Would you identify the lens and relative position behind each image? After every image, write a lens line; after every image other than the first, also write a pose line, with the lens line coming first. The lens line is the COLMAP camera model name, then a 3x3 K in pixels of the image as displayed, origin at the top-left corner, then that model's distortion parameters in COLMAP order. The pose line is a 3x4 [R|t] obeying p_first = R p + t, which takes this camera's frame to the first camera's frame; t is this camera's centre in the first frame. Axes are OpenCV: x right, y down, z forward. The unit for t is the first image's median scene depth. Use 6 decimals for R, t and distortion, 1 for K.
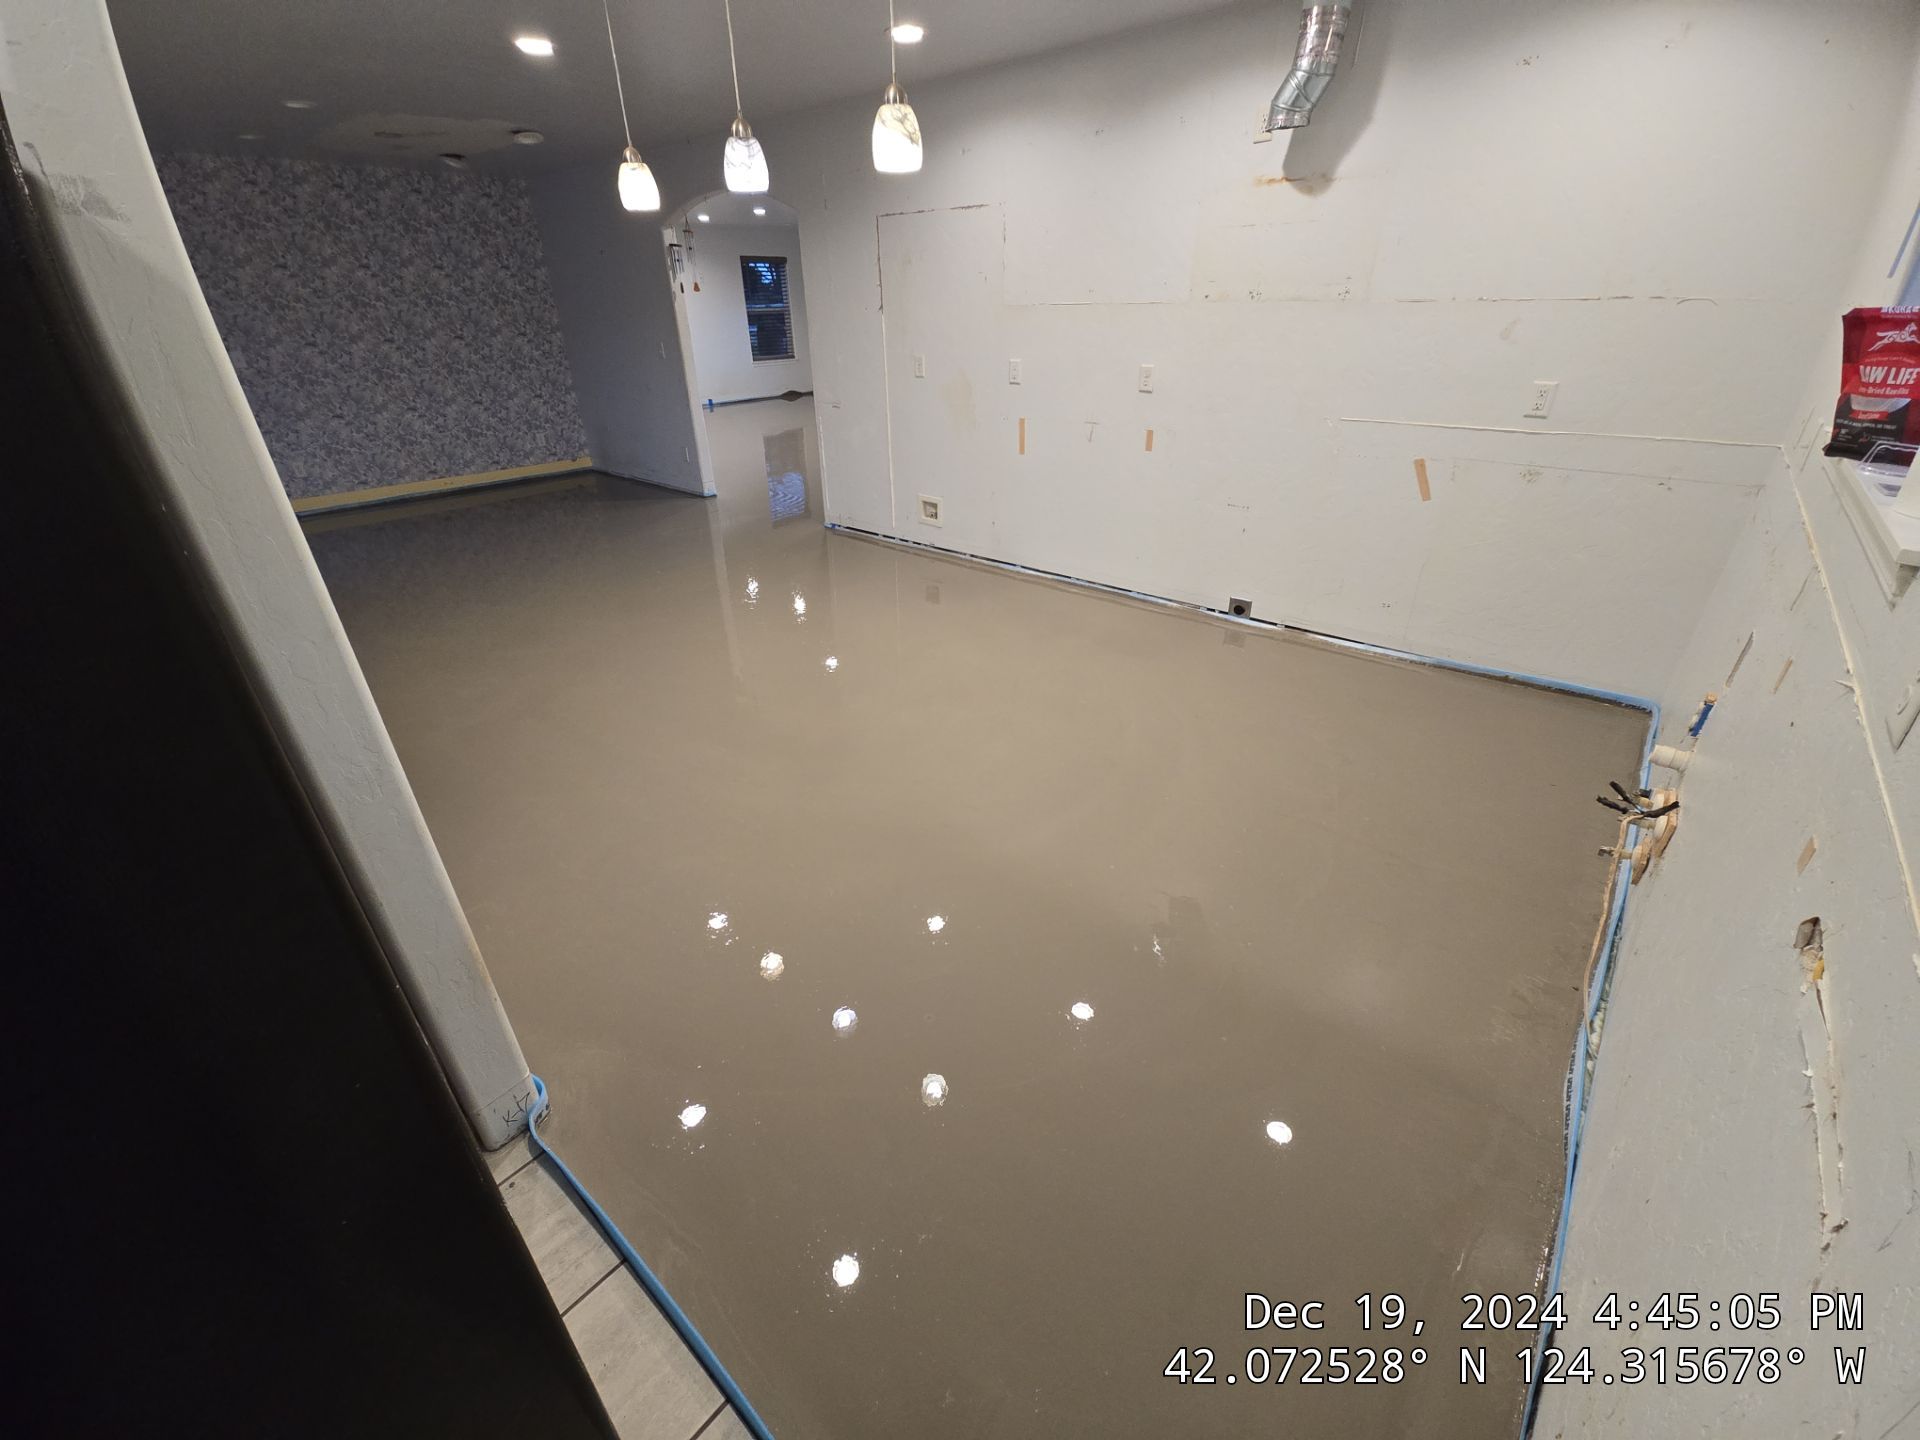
lens RADIAL K [[780.5, 0, 958.6], [0, 780.5, 718.8], [0, 0, 1]] dist [0.005875, -0.002740]
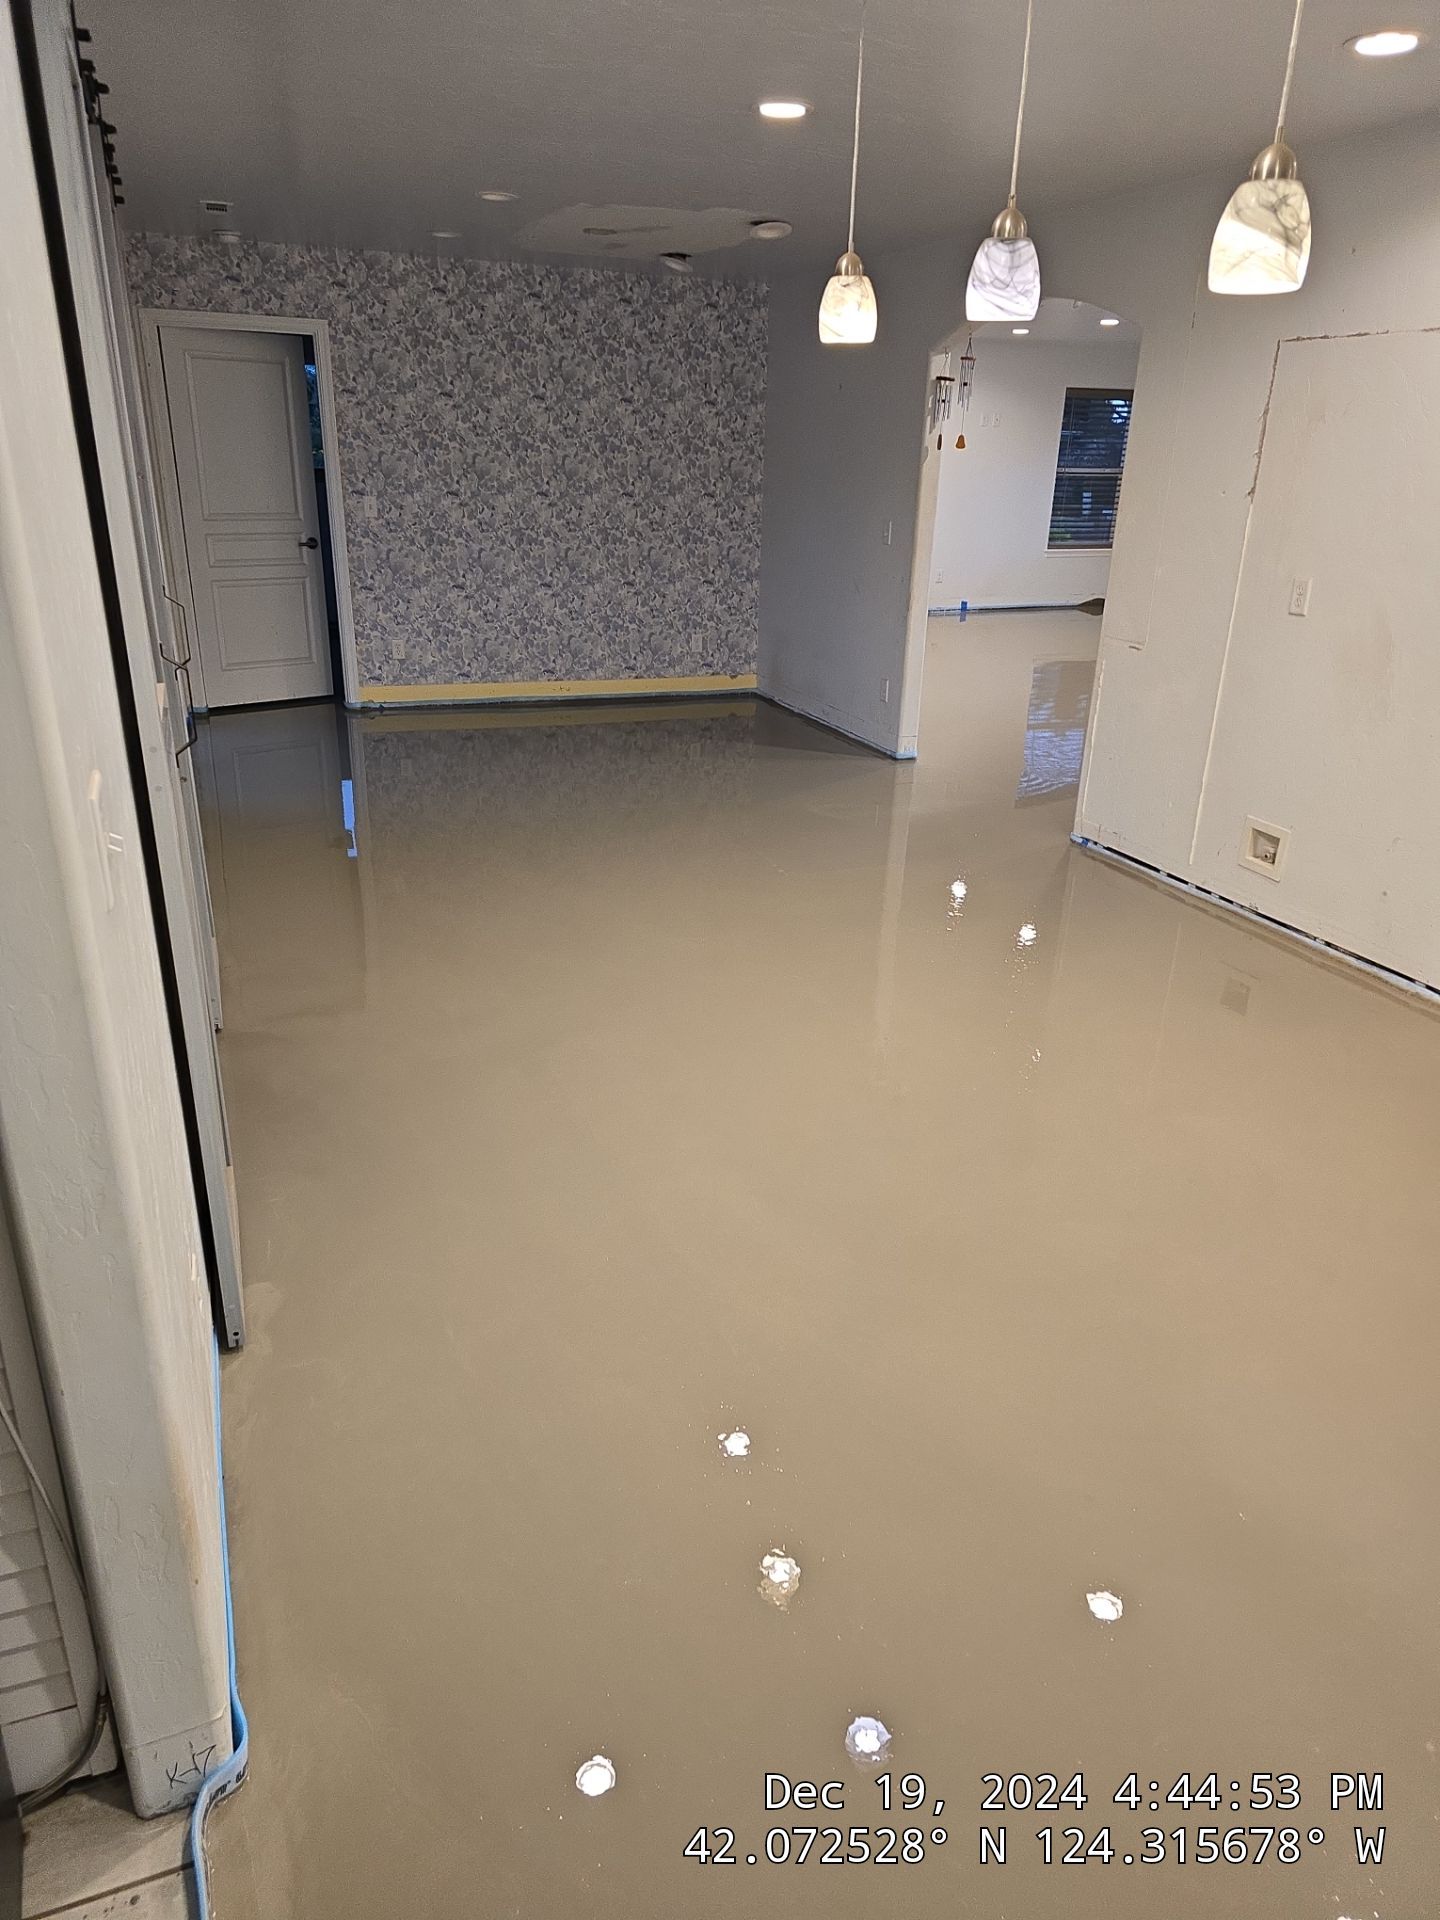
lens RADIAL K [[1297.1, 0, 731.1], [0, 1297.1, 957.6], [0, 0, 1]] dist [0.046156, -0.029940]
pose [[0.886314, 0.204925, -0.415276, 0.027236], [-0.252941, 0.965399, -0.063454, -0.039531], [0.387903, 0.161280, 0.907480, 0.039769]]
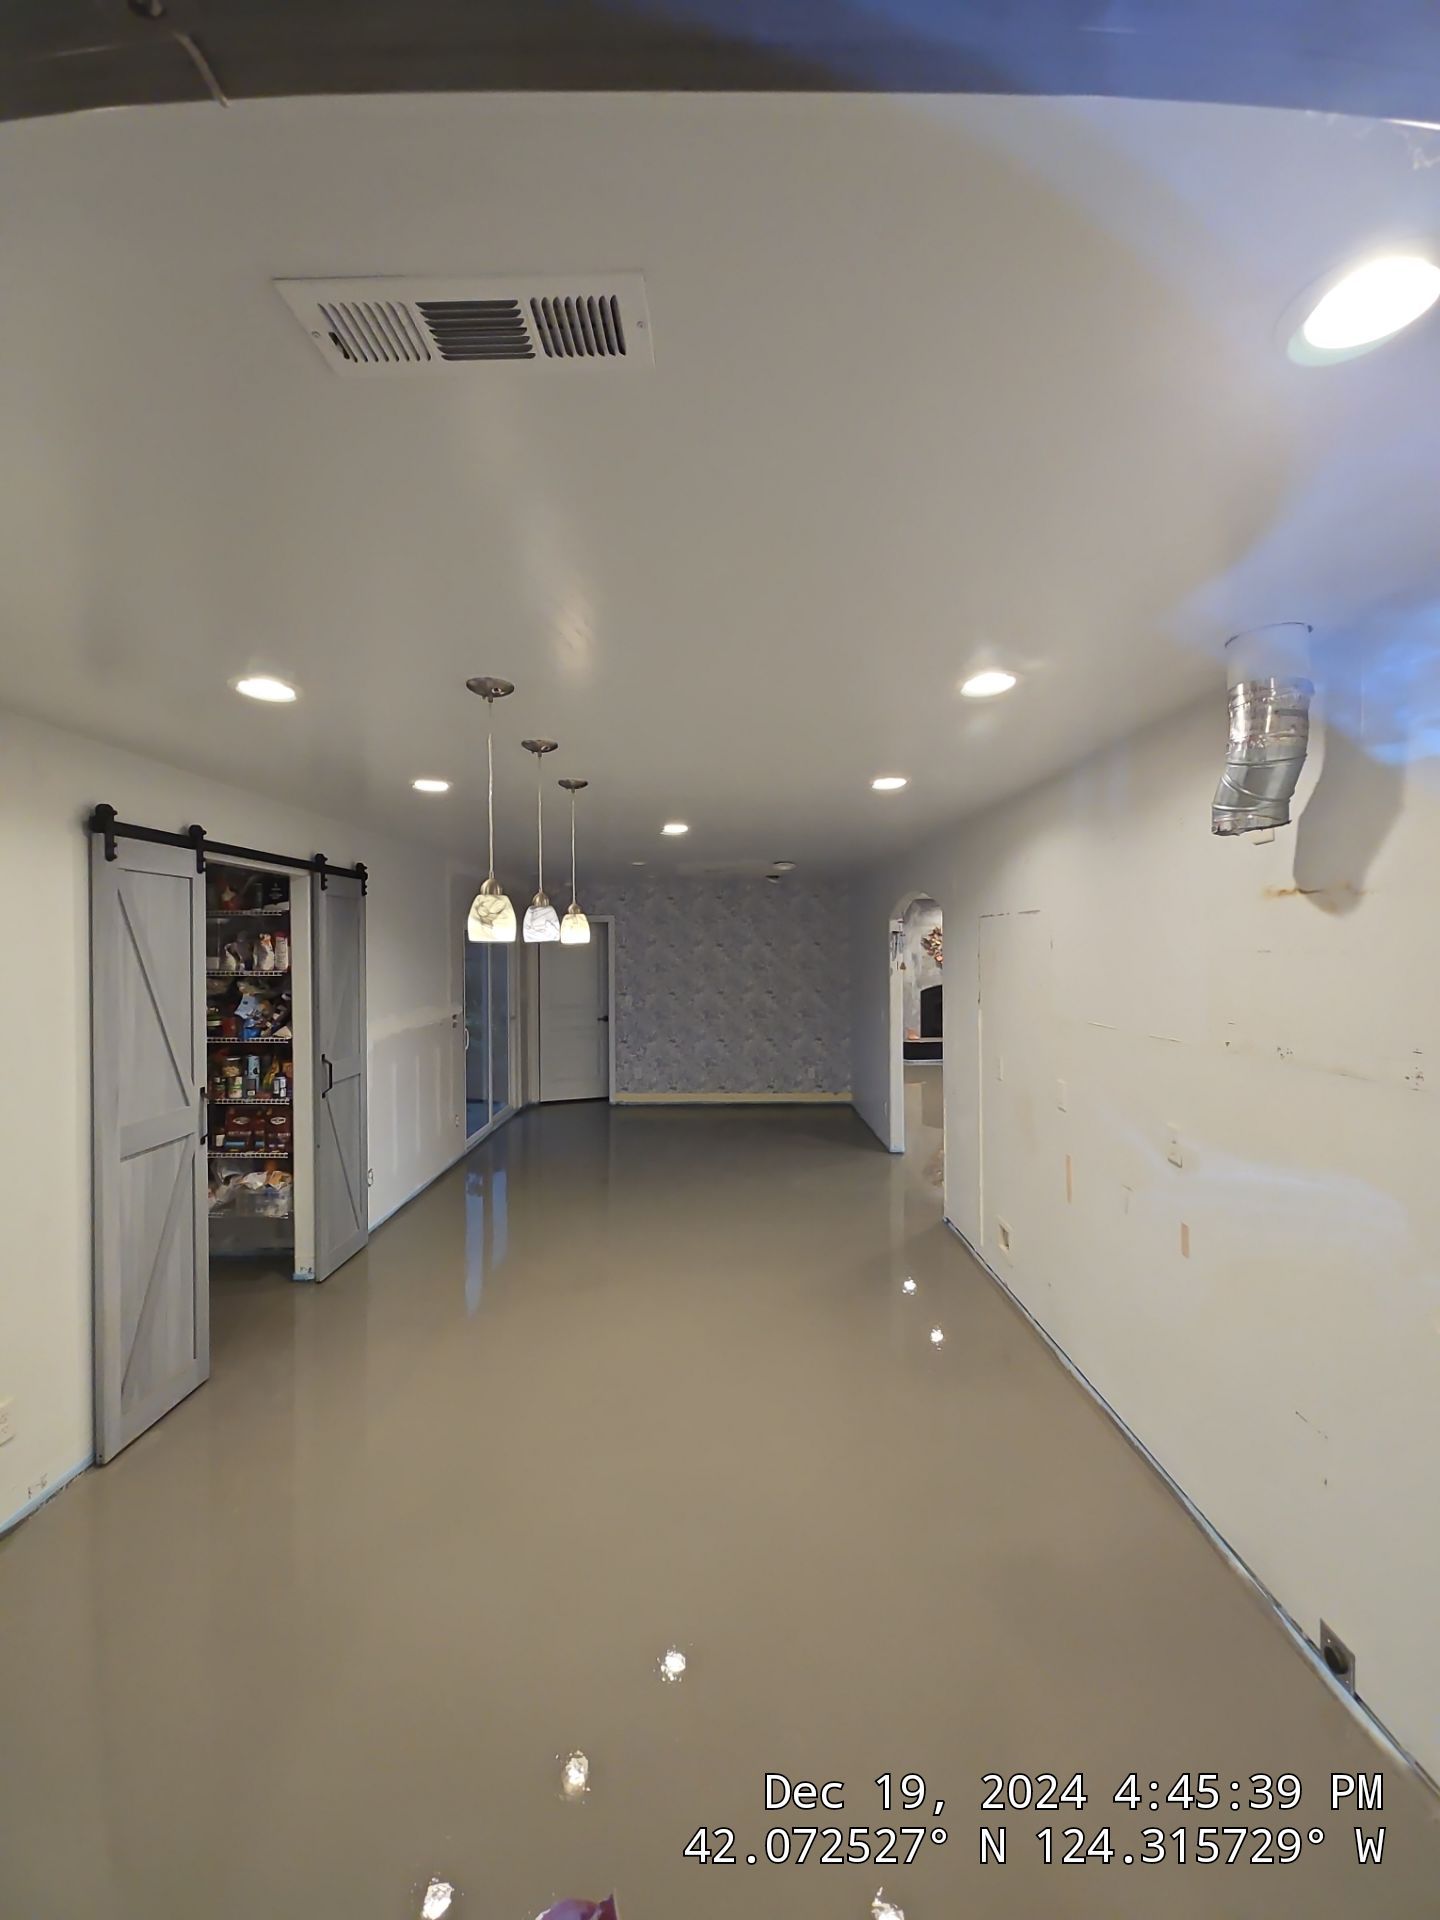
lens RADIAL K [[780.5, 0, 717.2], [0, 780.5, 943.3], [0, 0, 1]] dist [0.005875, -0.002740]
pose [[0.660116, 0.007473, -0.751127, 0.335415], [-0.359591, 0.881072, -0.307255, -0.174459], [0.659501, 0.472923, 0.584297, 0.209013]]
